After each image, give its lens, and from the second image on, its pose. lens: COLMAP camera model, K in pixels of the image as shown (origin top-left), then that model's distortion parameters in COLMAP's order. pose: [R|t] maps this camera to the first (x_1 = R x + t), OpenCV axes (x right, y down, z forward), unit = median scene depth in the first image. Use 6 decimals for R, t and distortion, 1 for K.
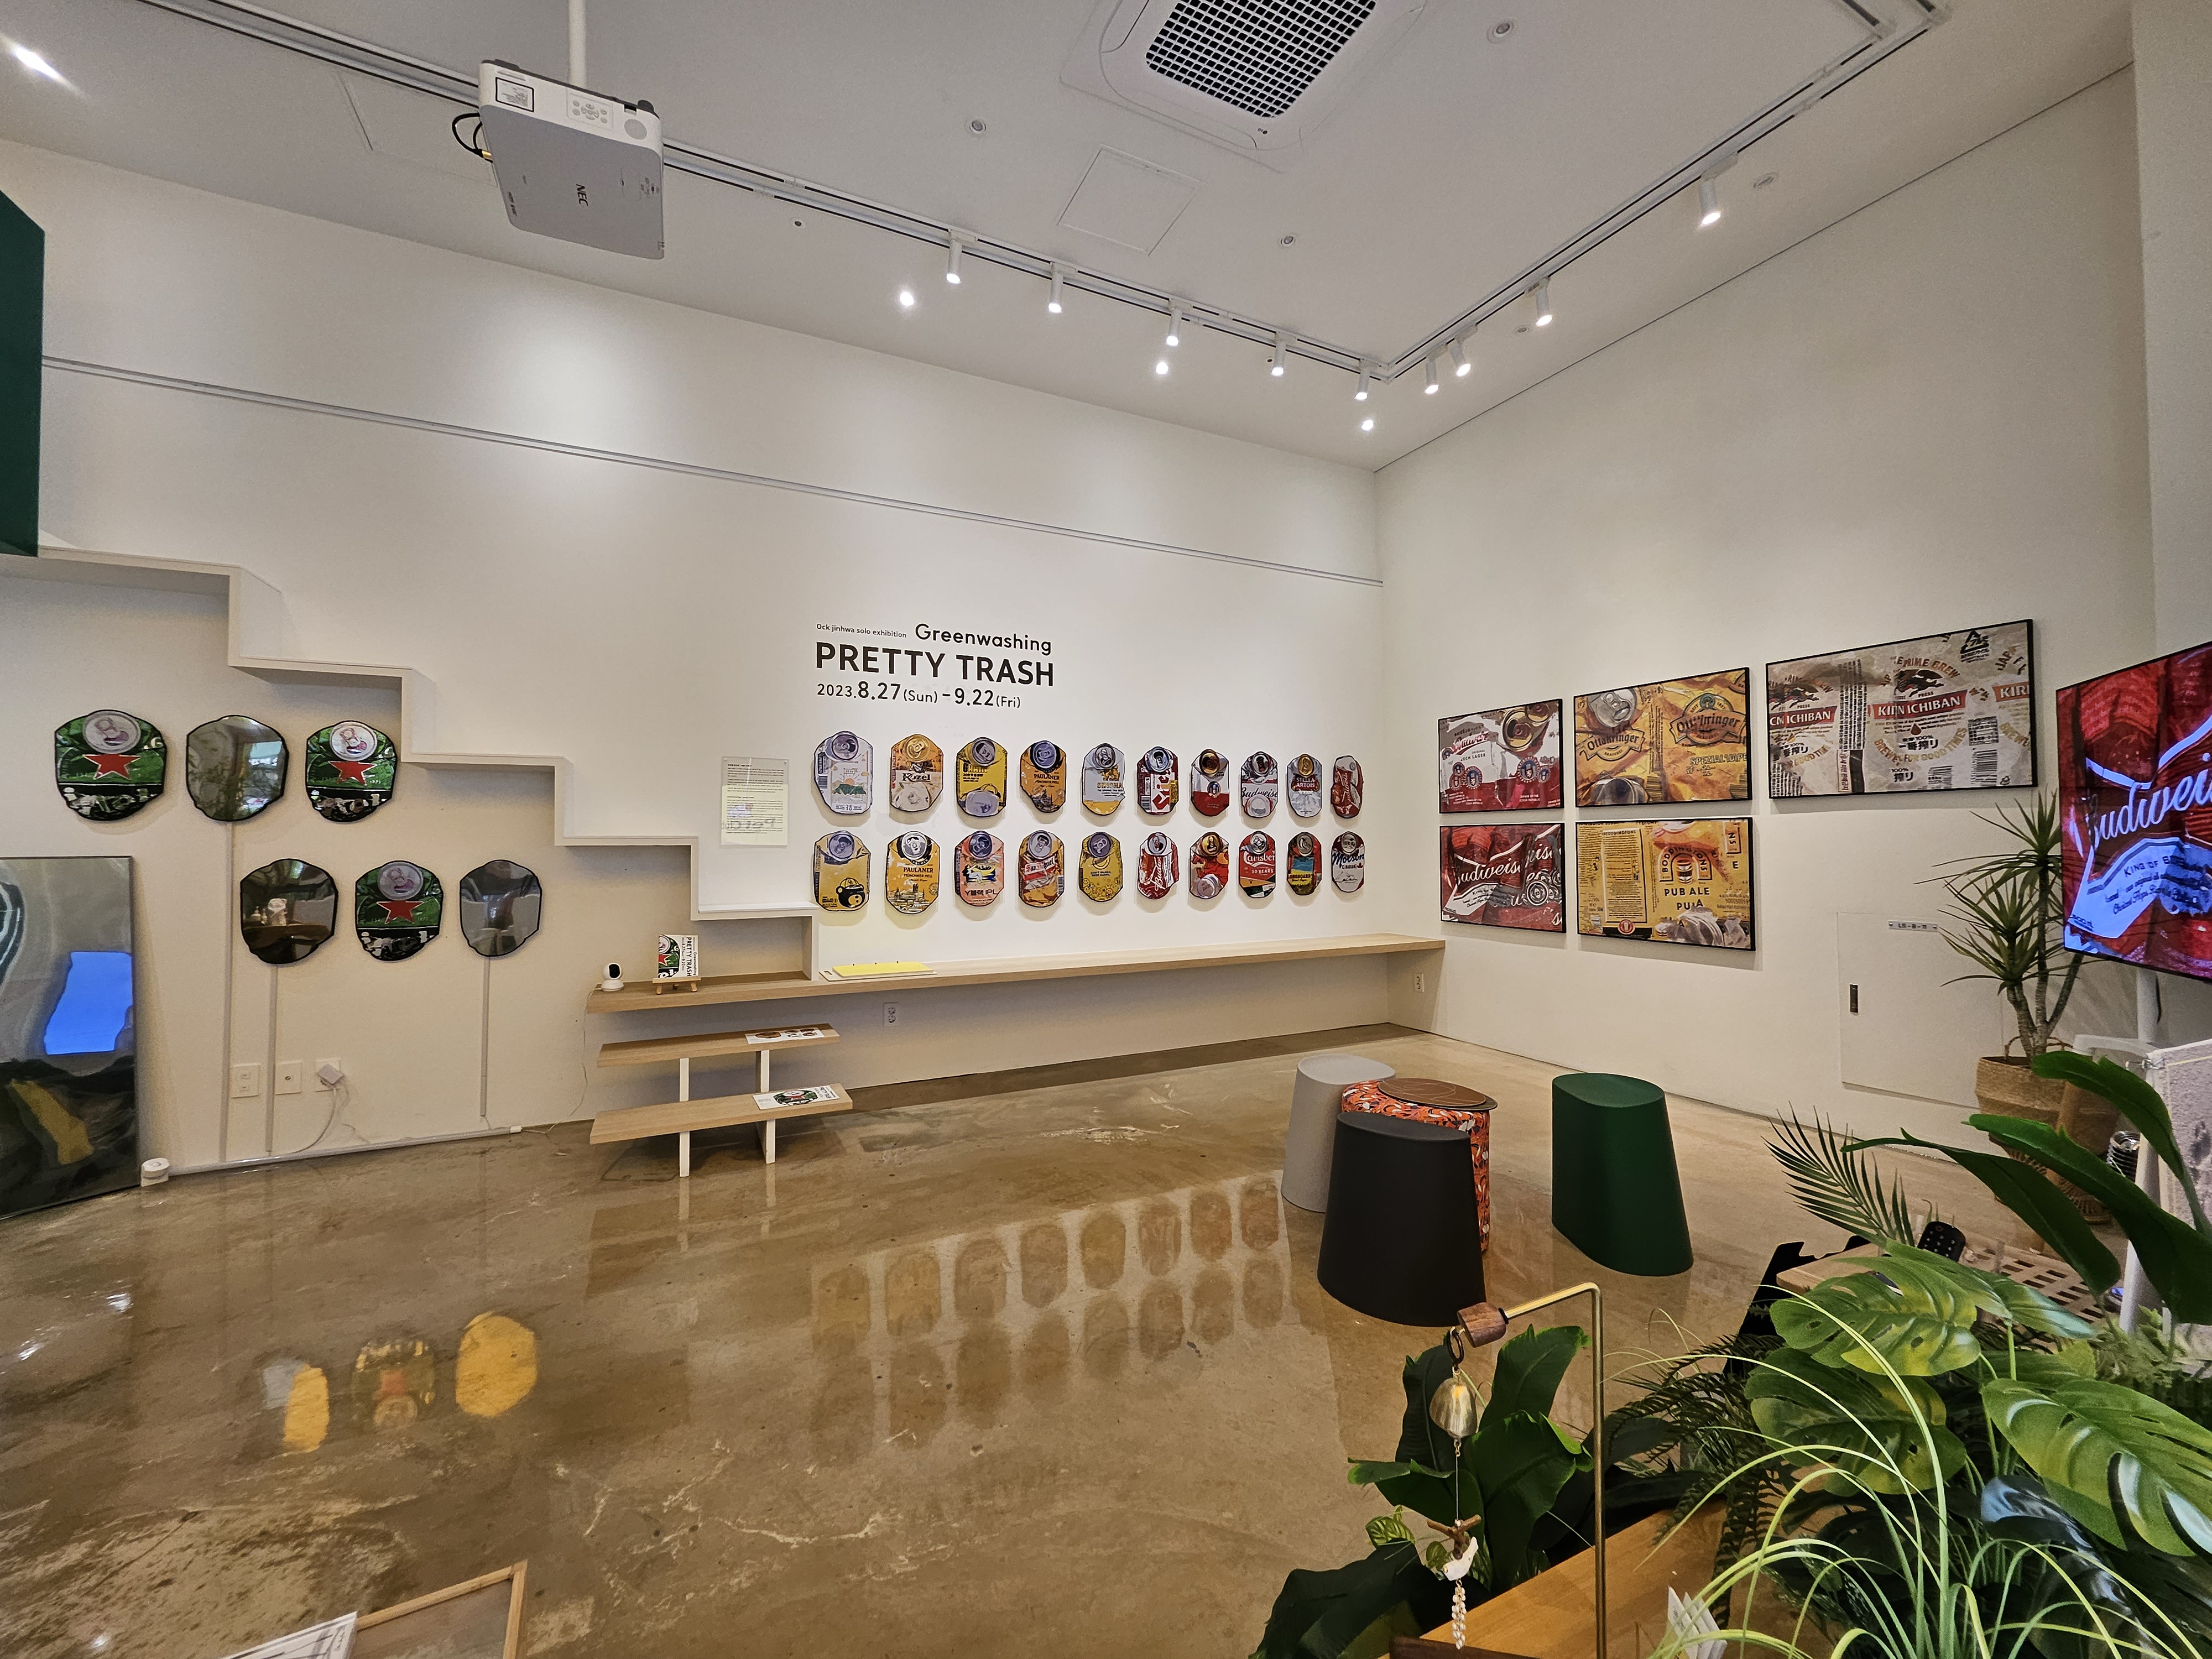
lens RADIAL K [[877.2, 0, 1100.2], [0, 877.2, 824.4], [0, 0, 1]] dist [-0.000935, 0.000410]
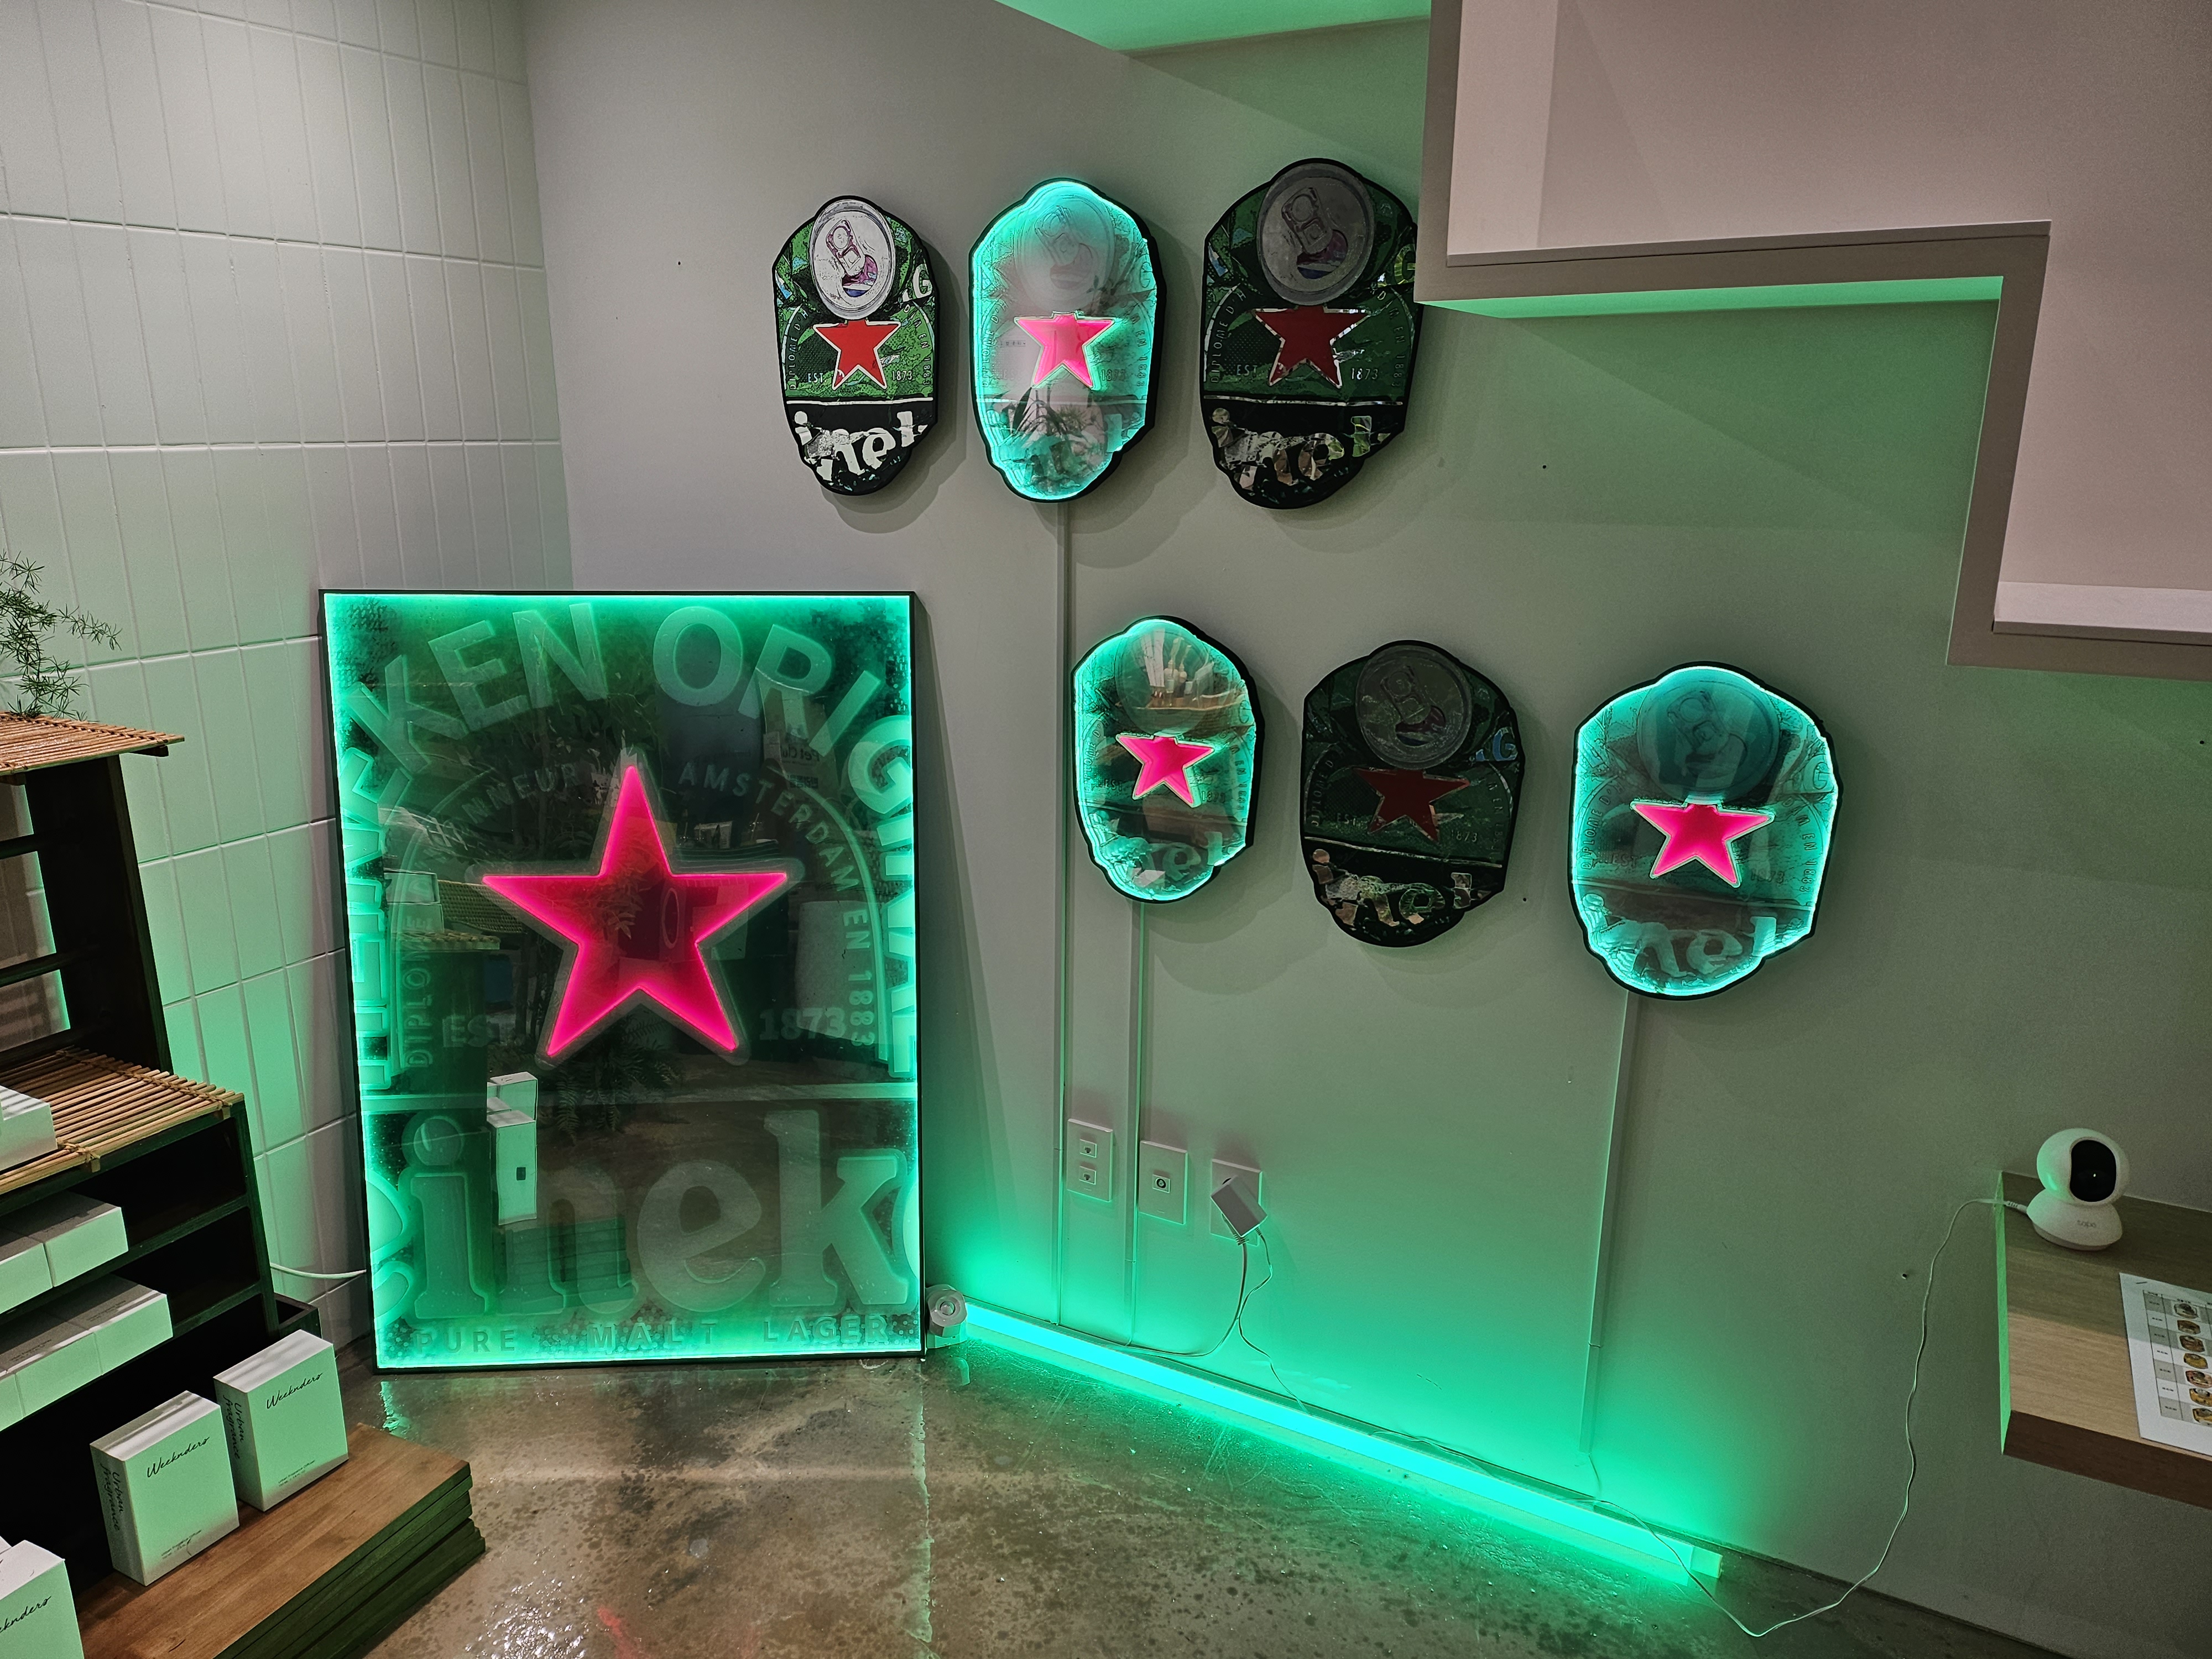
lens RADIAL K [[1543.9, 0, 1115.7], [0, 1543.9, 816.9], [0, 0, 1]] dist [0.081702, -0.066670]
pose [[0.574346, 0.216463, -0.789475, -0.317164], [0.016683, 0.961110, 0.275661, -0.038784], [0.818443, -0.171496, 0.548399, 0.460851]]
